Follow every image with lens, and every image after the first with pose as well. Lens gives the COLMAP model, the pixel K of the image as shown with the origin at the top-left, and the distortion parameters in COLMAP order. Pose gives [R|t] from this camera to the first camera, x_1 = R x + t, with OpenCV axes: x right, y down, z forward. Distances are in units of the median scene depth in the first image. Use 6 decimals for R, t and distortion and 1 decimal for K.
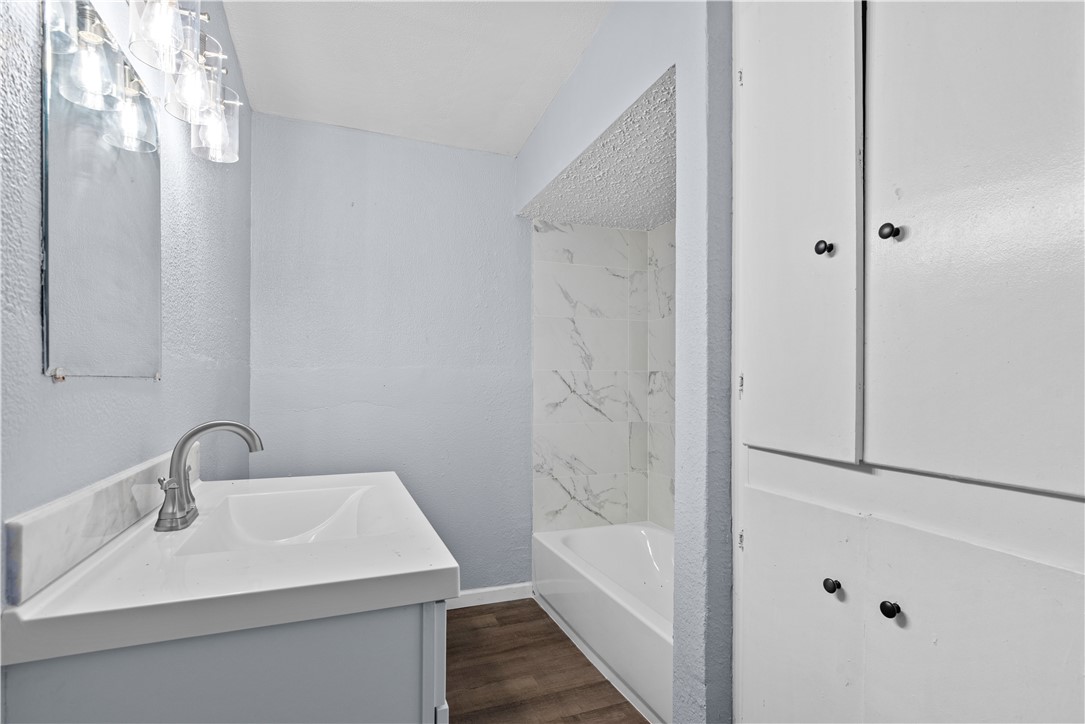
lens RADIAL K [[517.1, 0, 522.7], [0, 517.1, 374.6], [0, 0, 1]] dist [0.004983, -0.002590]
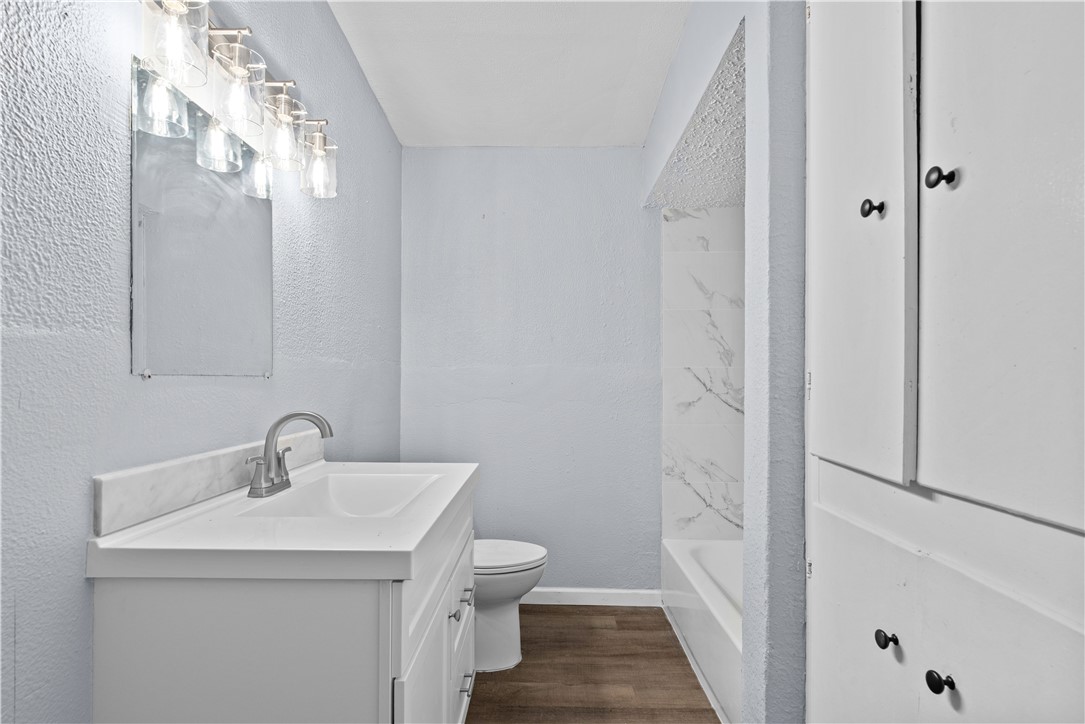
lens RADIAL K [[517.1, 0, 534.1], [0, 517.1, 372.0], [0, 0, 1]] dist [0.004983, -0.002590]
pose [[0.927483, -0.006763, -0.373804, 0.316577], [0.005998, 0.999977, -0.003210, 0.002831], [0.373817, 0.000735, 0.927502, 0.061563]]
